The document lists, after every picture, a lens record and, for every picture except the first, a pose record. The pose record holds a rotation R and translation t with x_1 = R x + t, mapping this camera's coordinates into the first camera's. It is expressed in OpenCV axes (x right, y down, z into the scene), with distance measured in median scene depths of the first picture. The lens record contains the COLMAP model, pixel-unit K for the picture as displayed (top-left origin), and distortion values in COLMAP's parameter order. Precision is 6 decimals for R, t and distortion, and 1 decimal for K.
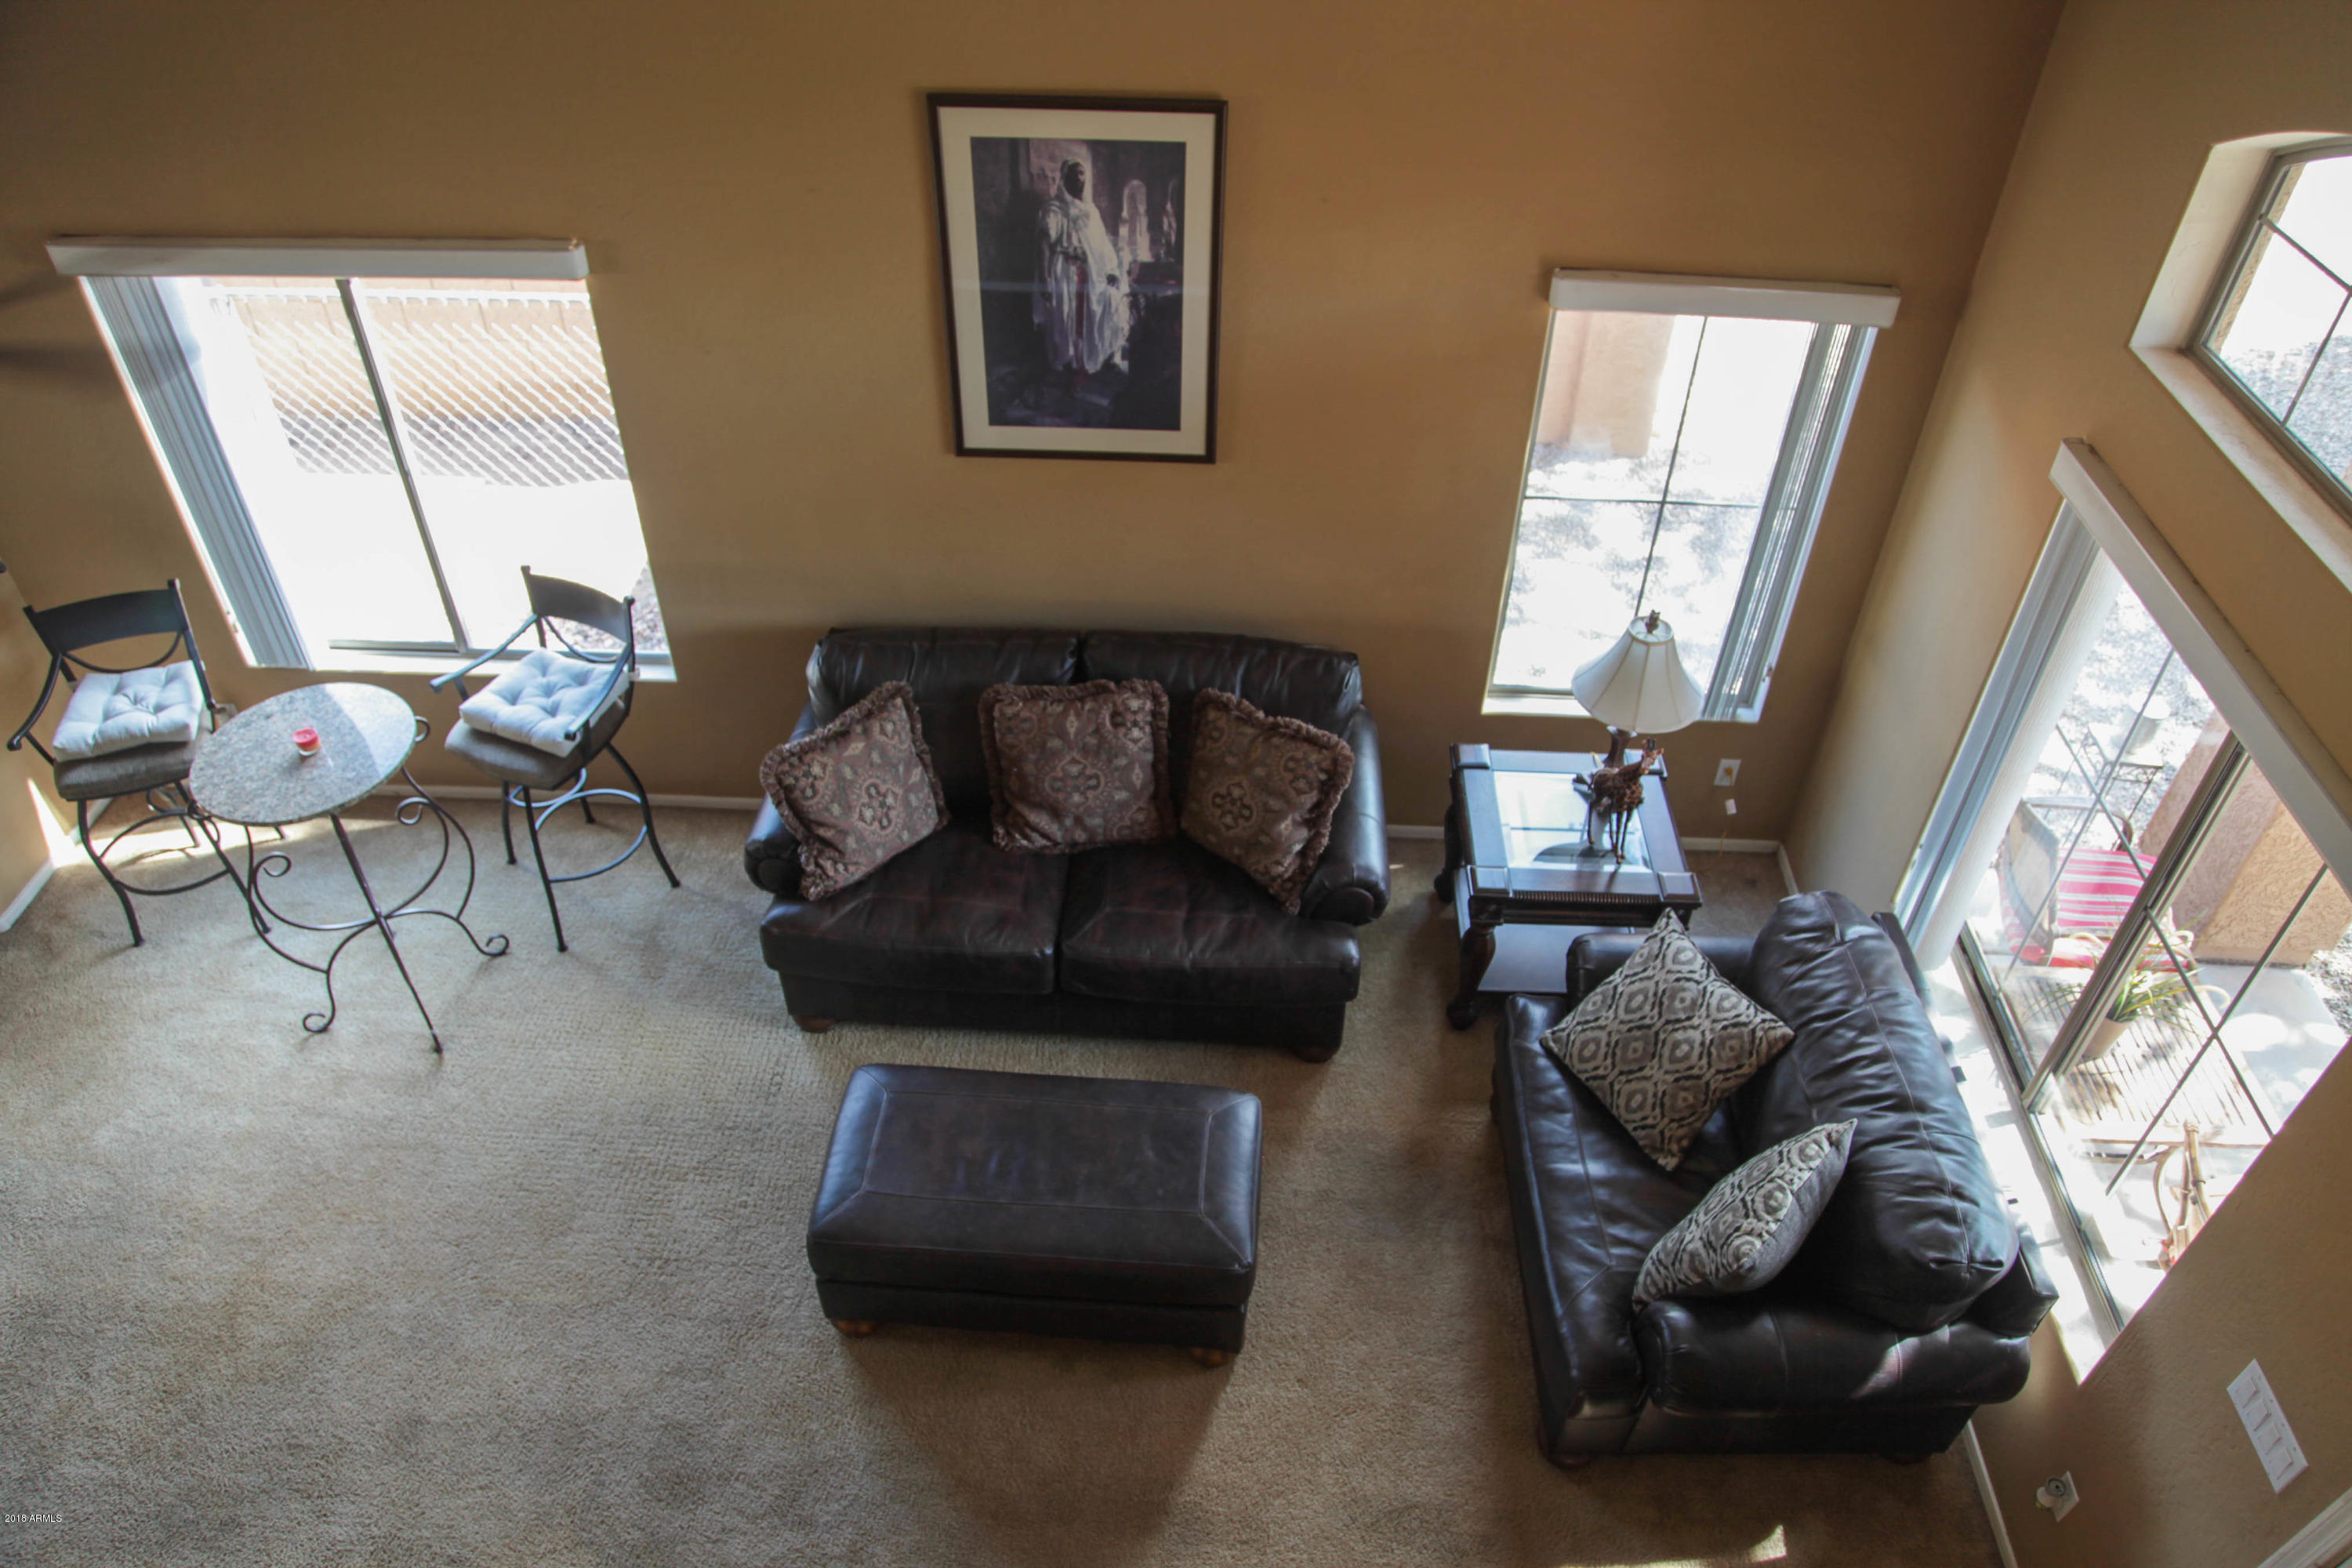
lens RADIAL K [[1563.0, 0, 1173.7], [0, 1563.0, 723.3], [0, 0, 1]] dist [-0.103487, -0.000694]
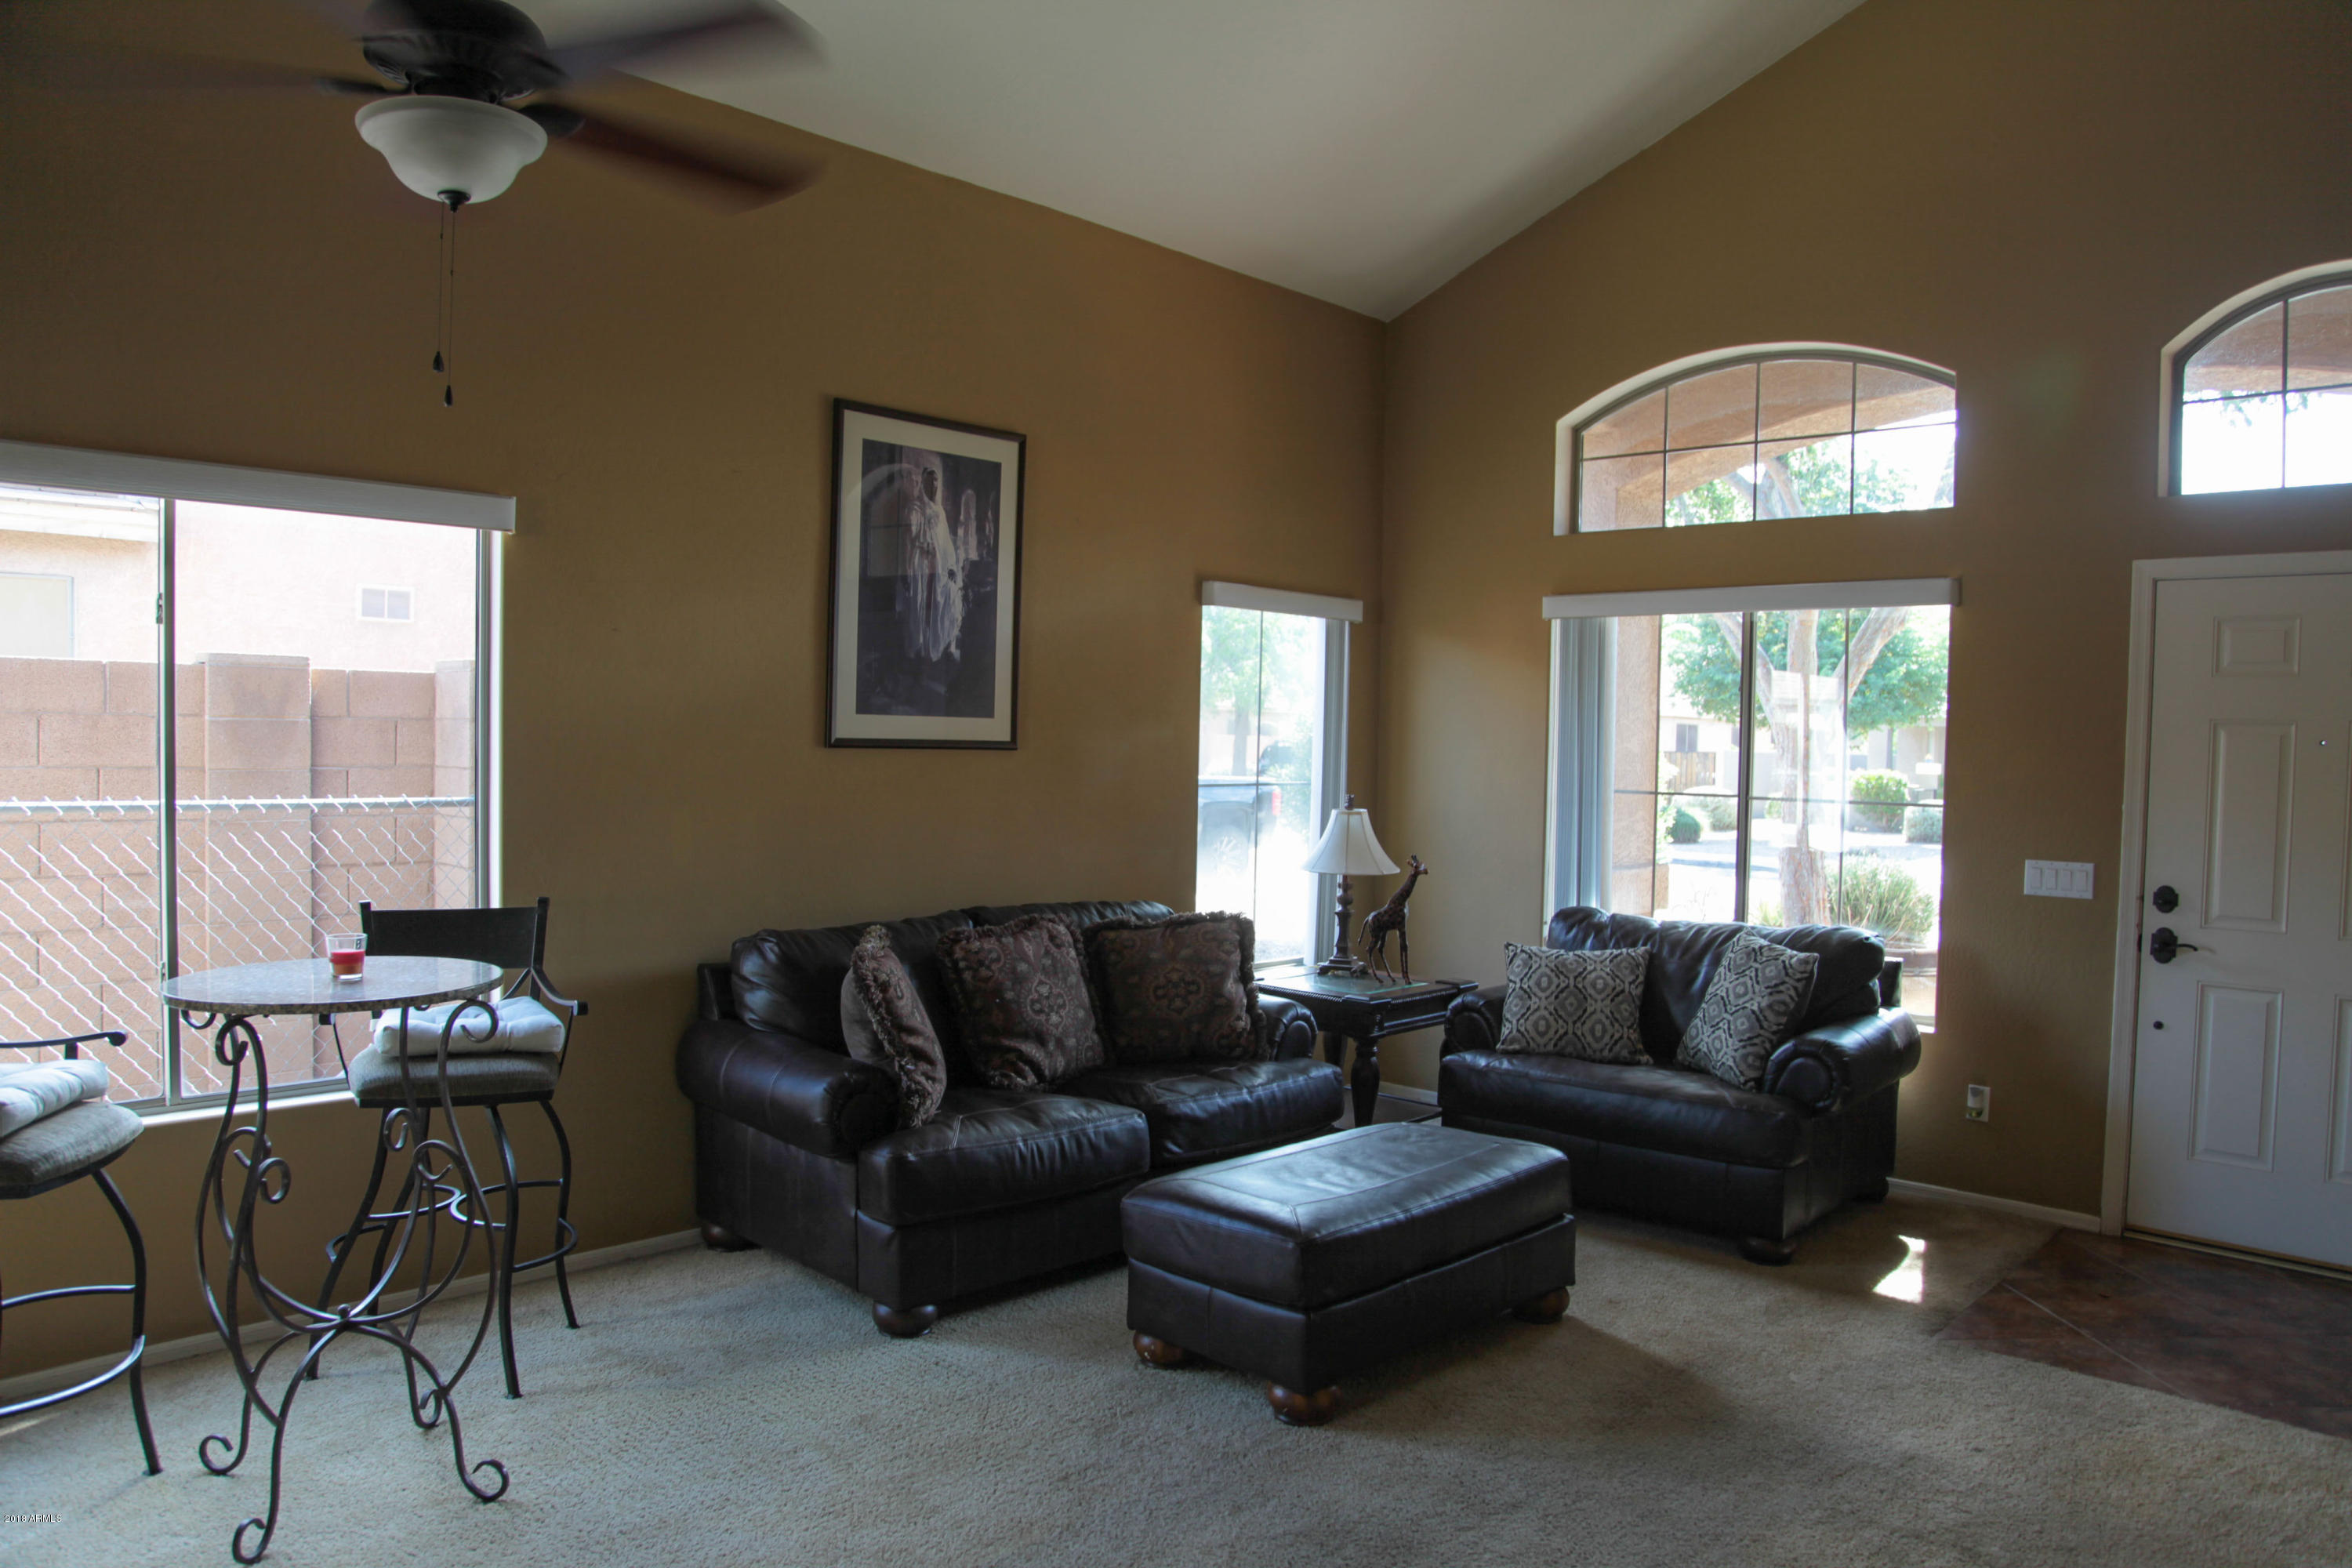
lens RADIAL K [[1627.2, 0, 1162.6], [0, 1627.2, 783.6], [0, 0, 1]] dist [-0.113190, 0.068925]
pose [[0.661107, -0.016957, 0.750100, -0.871249], [0.468210, 0.790519, -0.394791, 0.408398], [-0.586273, 0.612203, 0.530557, 0.346066]]
